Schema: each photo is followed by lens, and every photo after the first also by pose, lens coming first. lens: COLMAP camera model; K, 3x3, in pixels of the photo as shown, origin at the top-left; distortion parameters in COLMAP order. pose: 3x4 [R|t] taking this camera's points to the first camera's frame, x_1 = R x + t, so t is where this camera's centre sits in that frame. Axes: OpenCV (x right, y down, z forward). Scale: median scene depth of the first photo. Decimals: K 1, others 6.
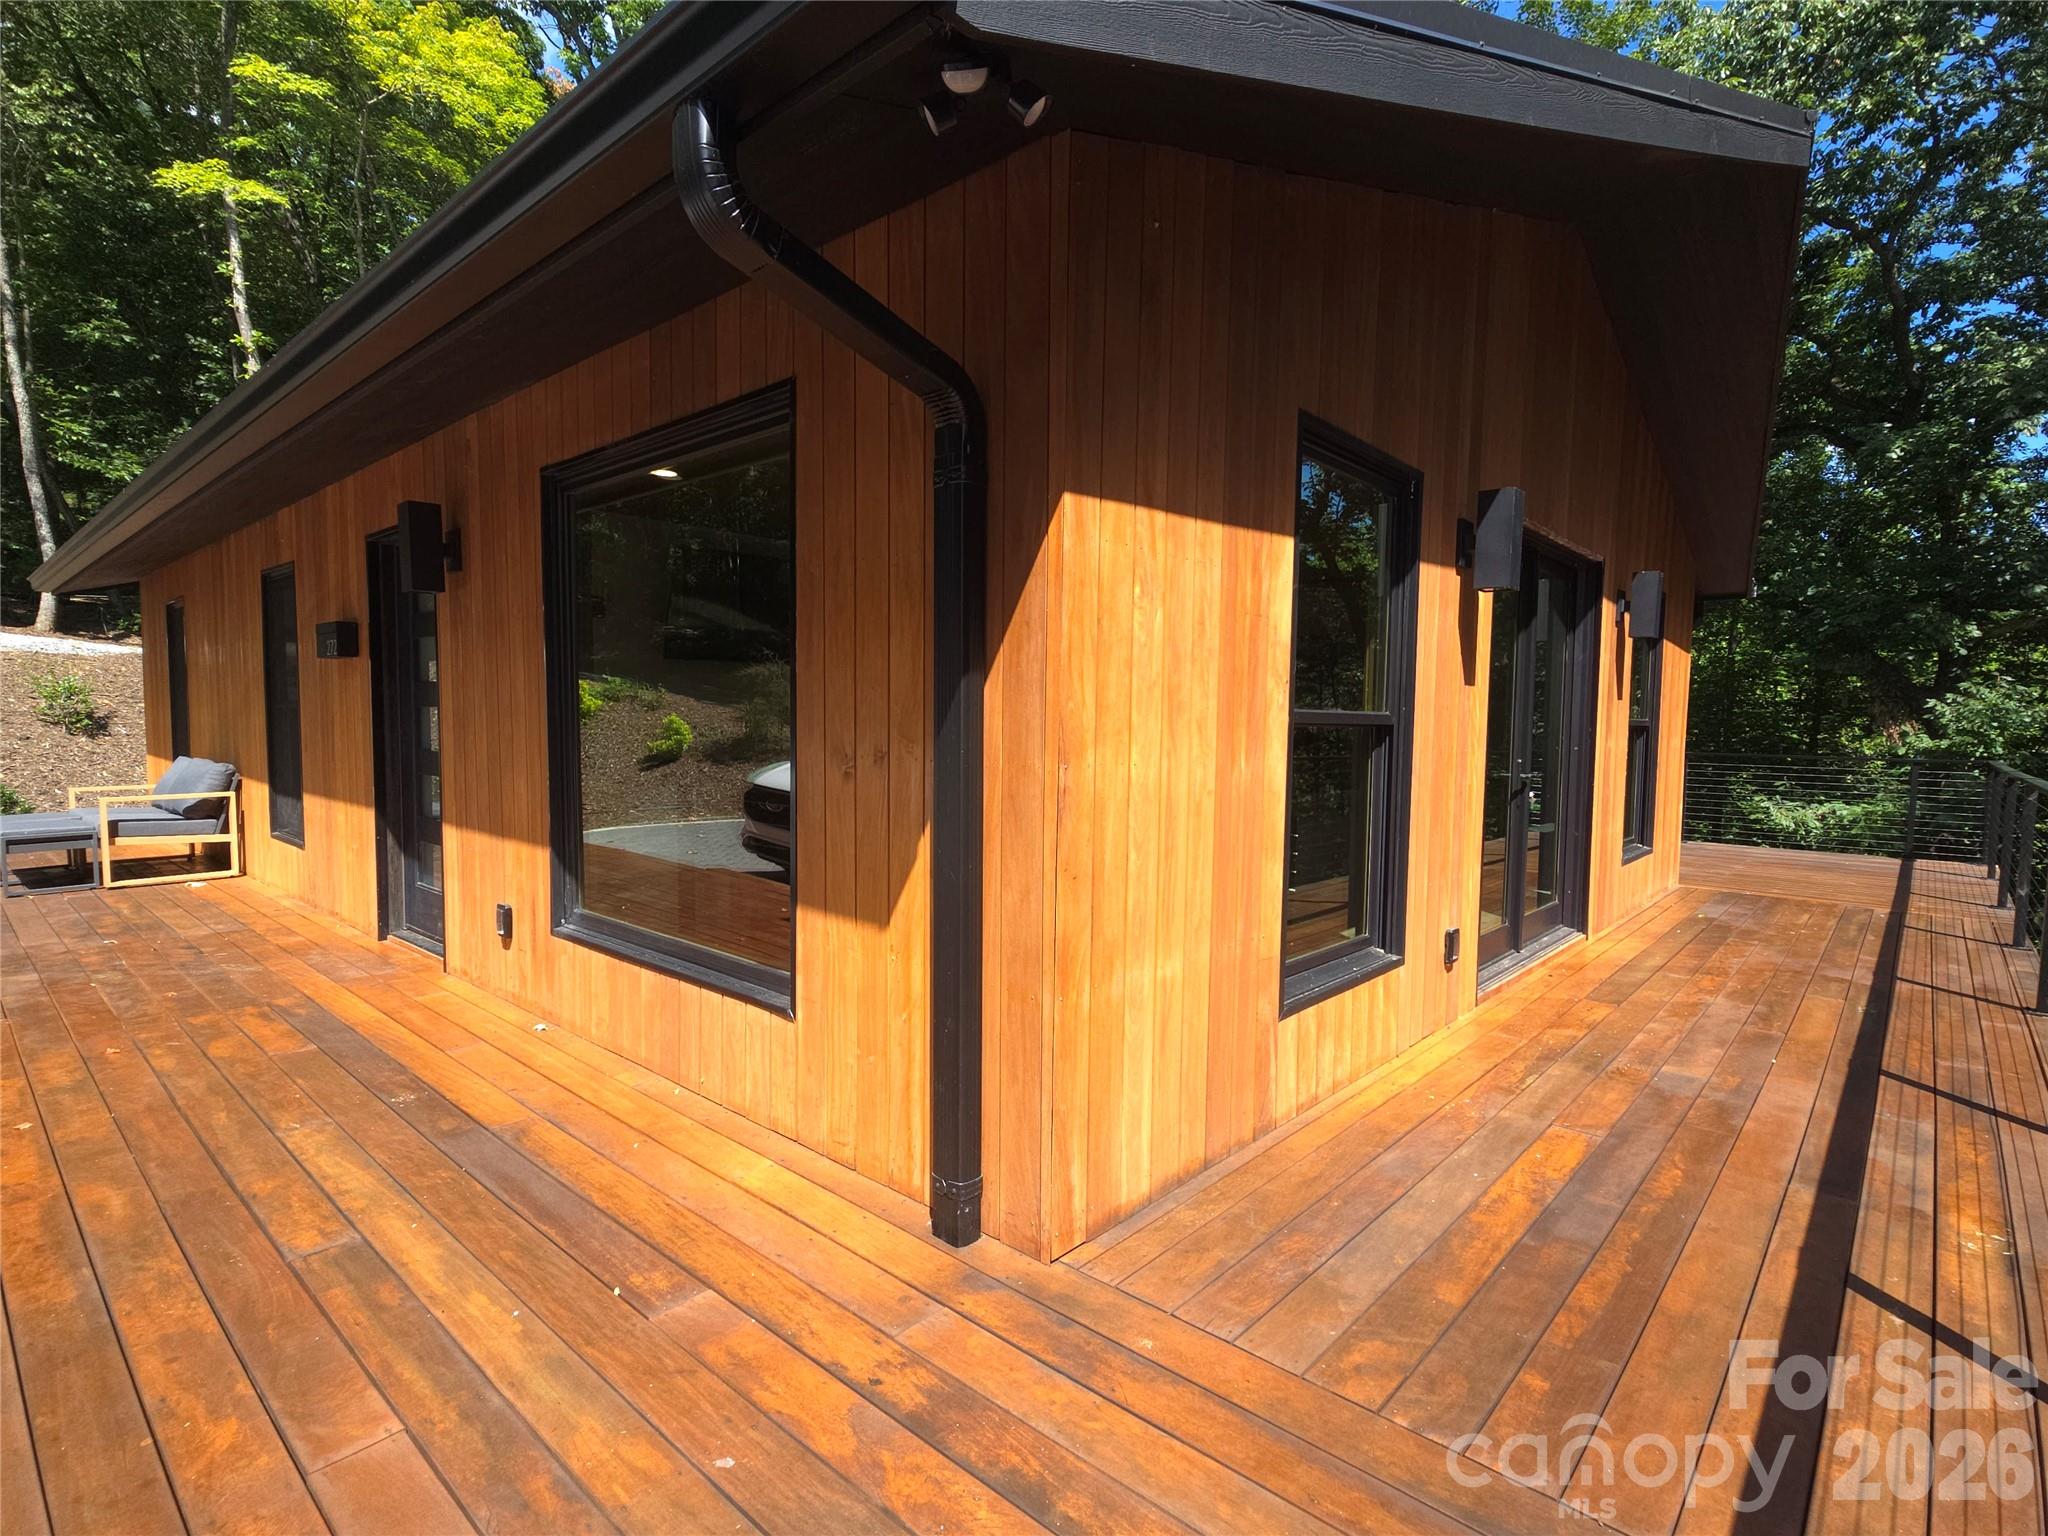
lens RADIAL K [[970.1, 0, 1024.0], [0, 970.1, 768.0], [0, 0, 1]] dist [0.002787, -0.008886]
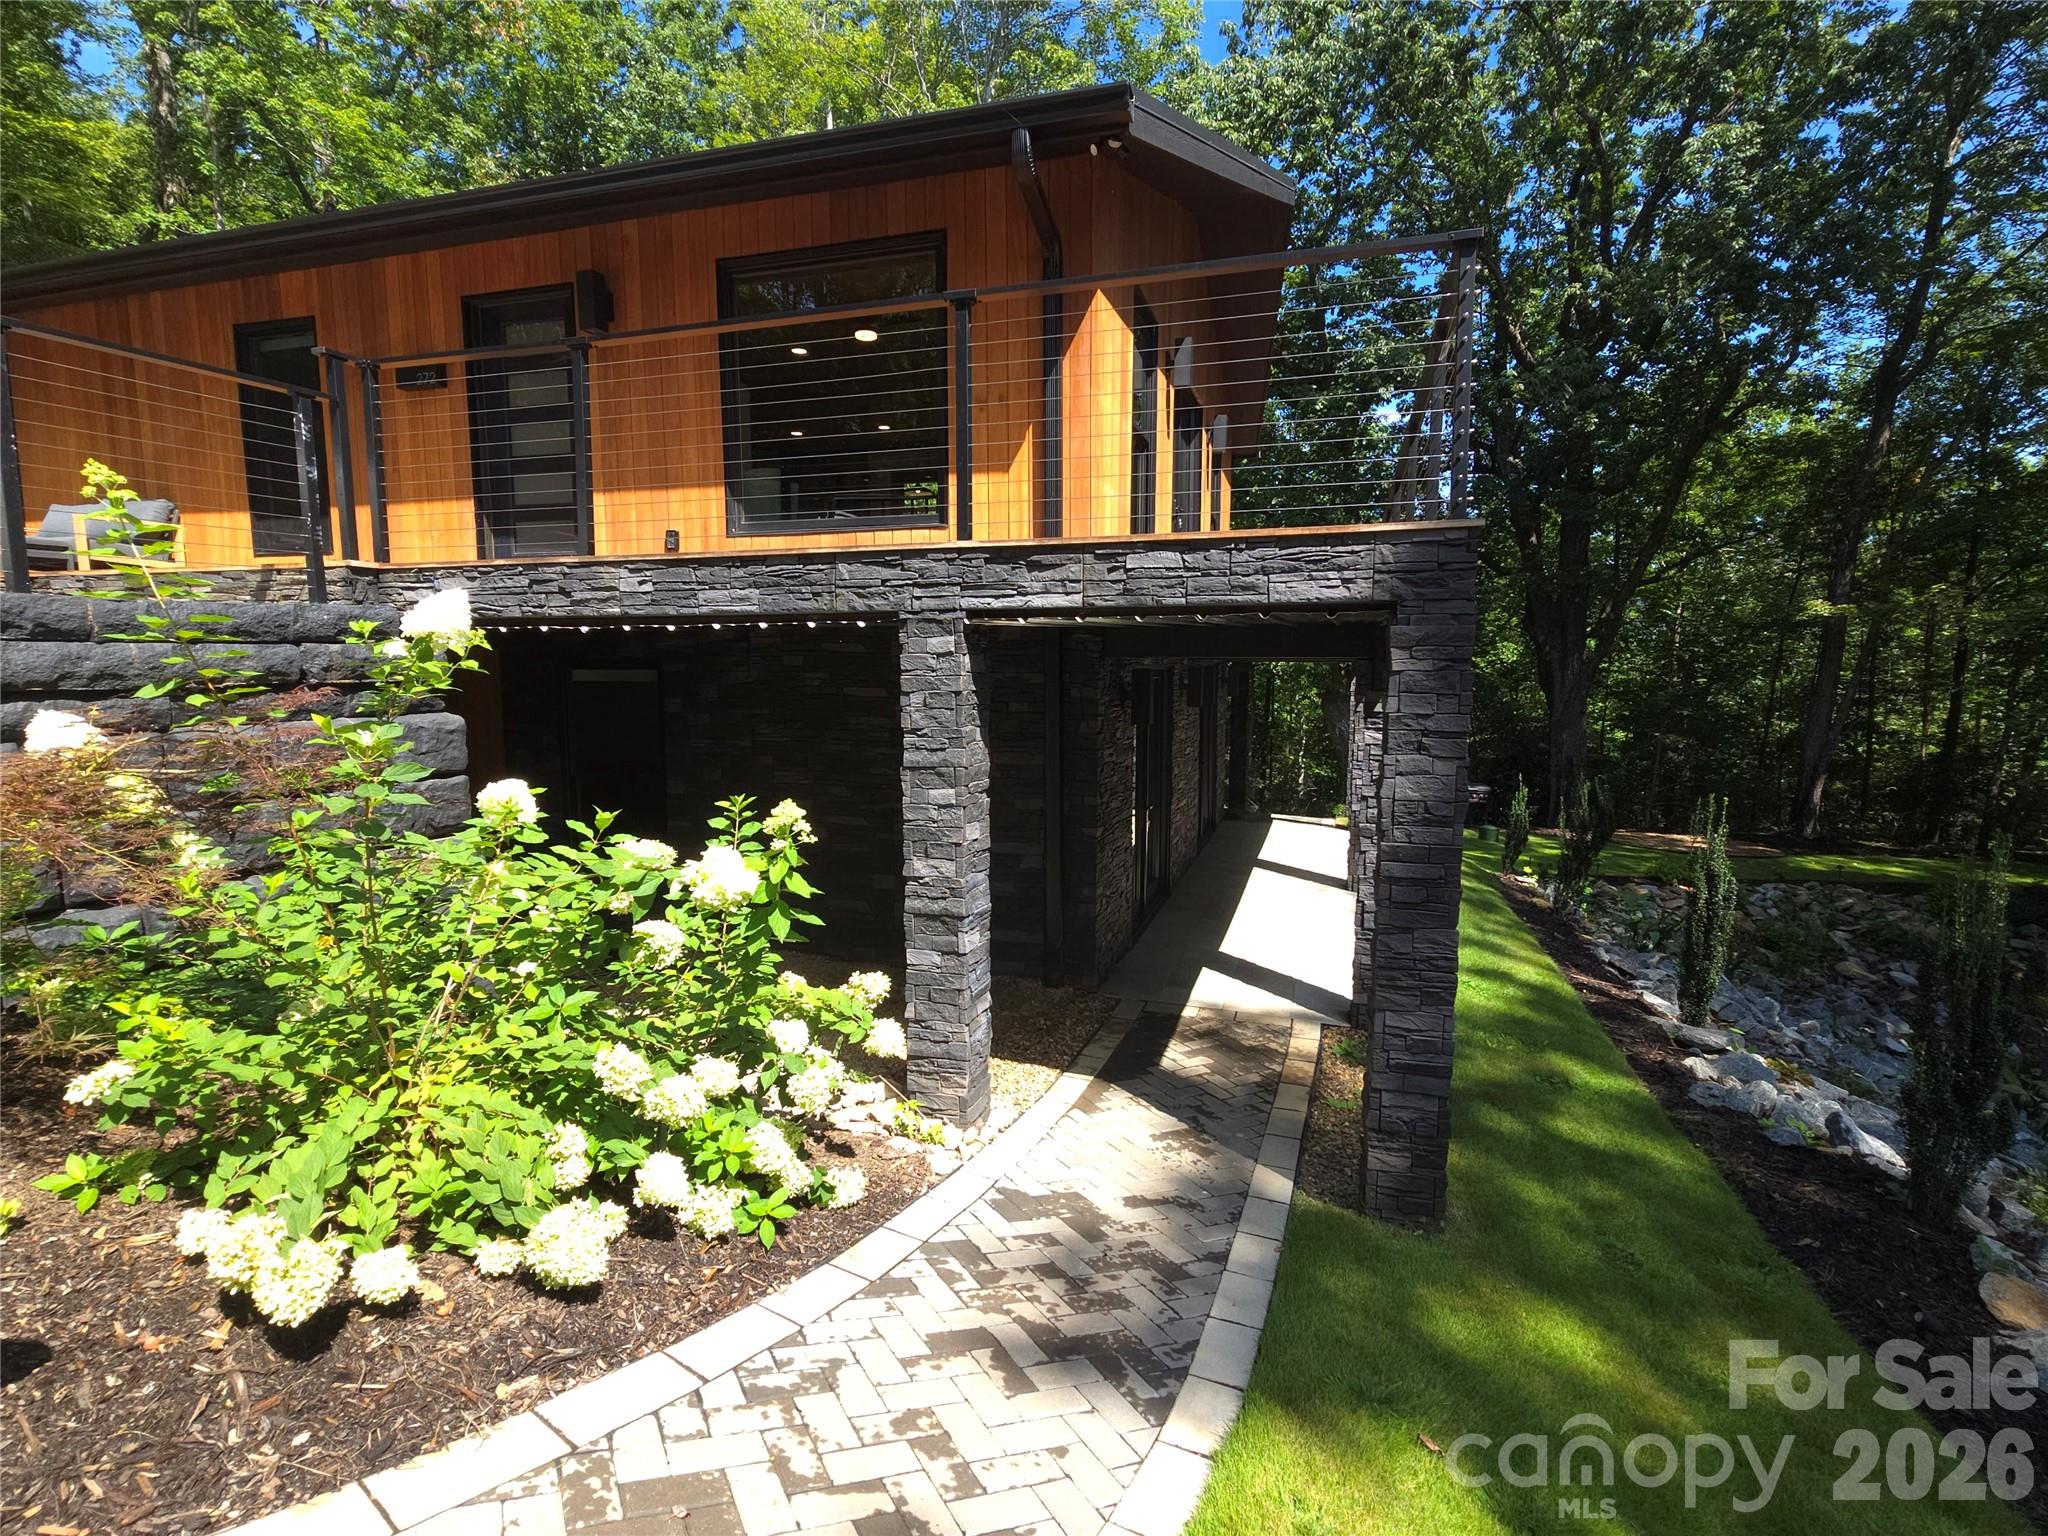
lens RADIAL K [[981.8, 0, 1024.0], [0, 981.8, 768.0], [0, 0, 1]] dist [-0.004036, 0.000692]
pose [[0.903155, -0.063883, 0.424536, -0.187160], [0.040733, 0.997157, 0.063394, 0.118023], [-0.427379, -0.039962, 0.903189, -0.196828]]
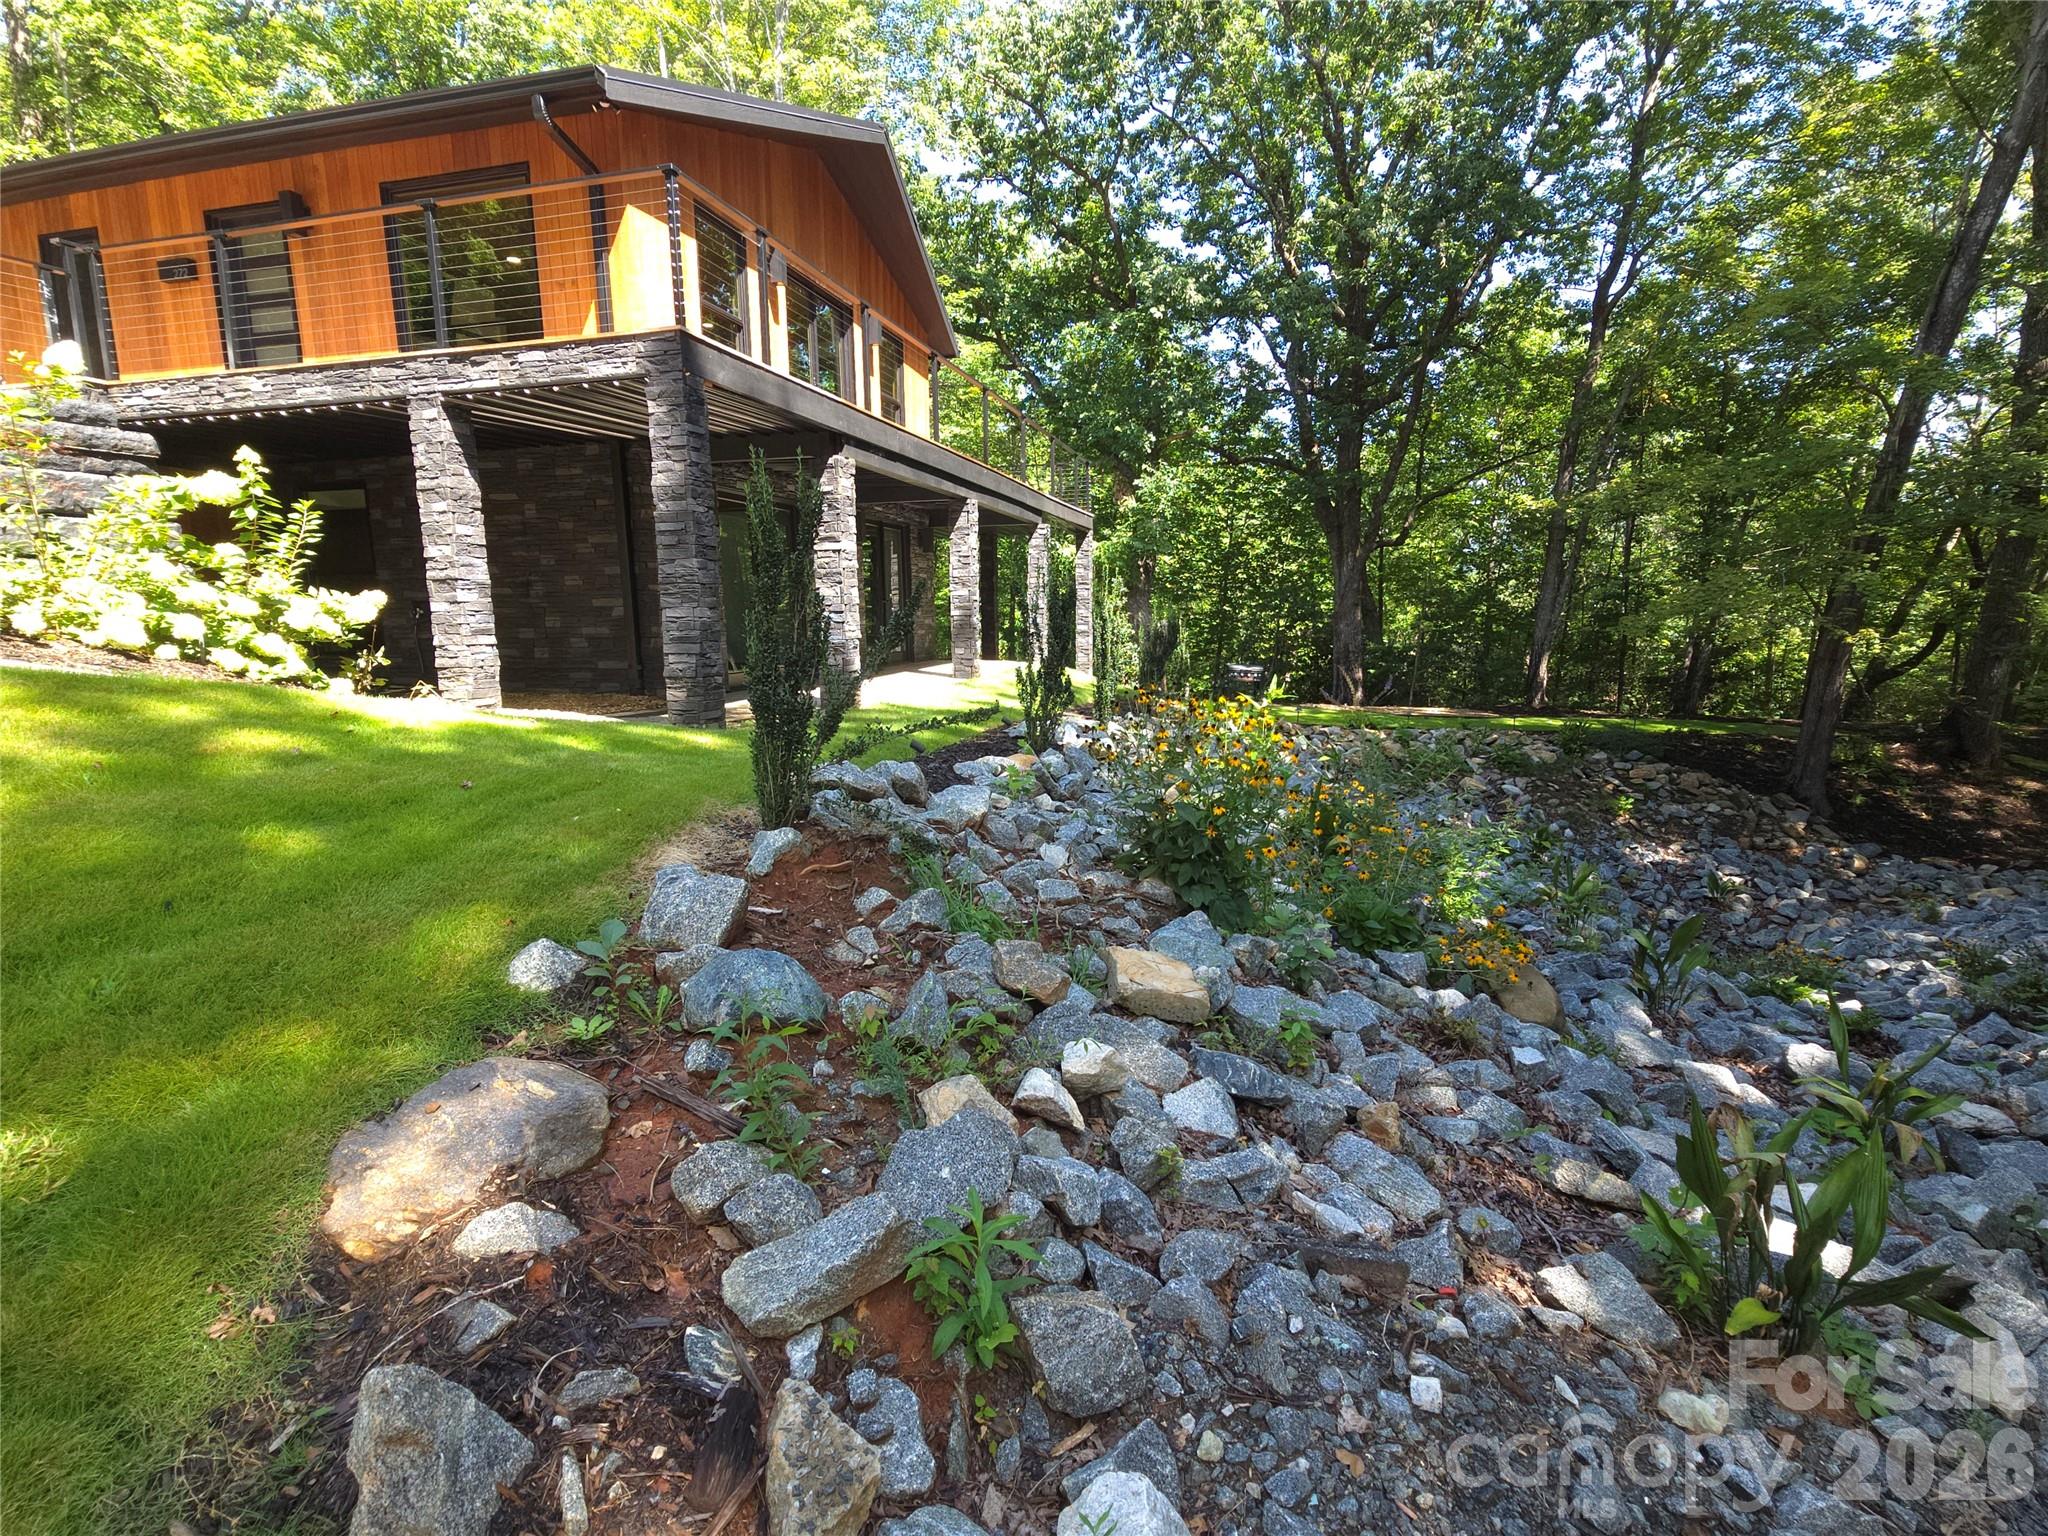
lens RADIAL K [[970.1, 0, 1024.0], [0, 970.1, 768.0], [0, 0, 1]] dist [0.002787, -0.008886]
pose [[0.880024, -0.105662, 0.463027, -0.082102], [0.054398, 0.990946, 0.122743, 0.216312], [-0.471804, -0.082829, 0.877804, -0.463407]]
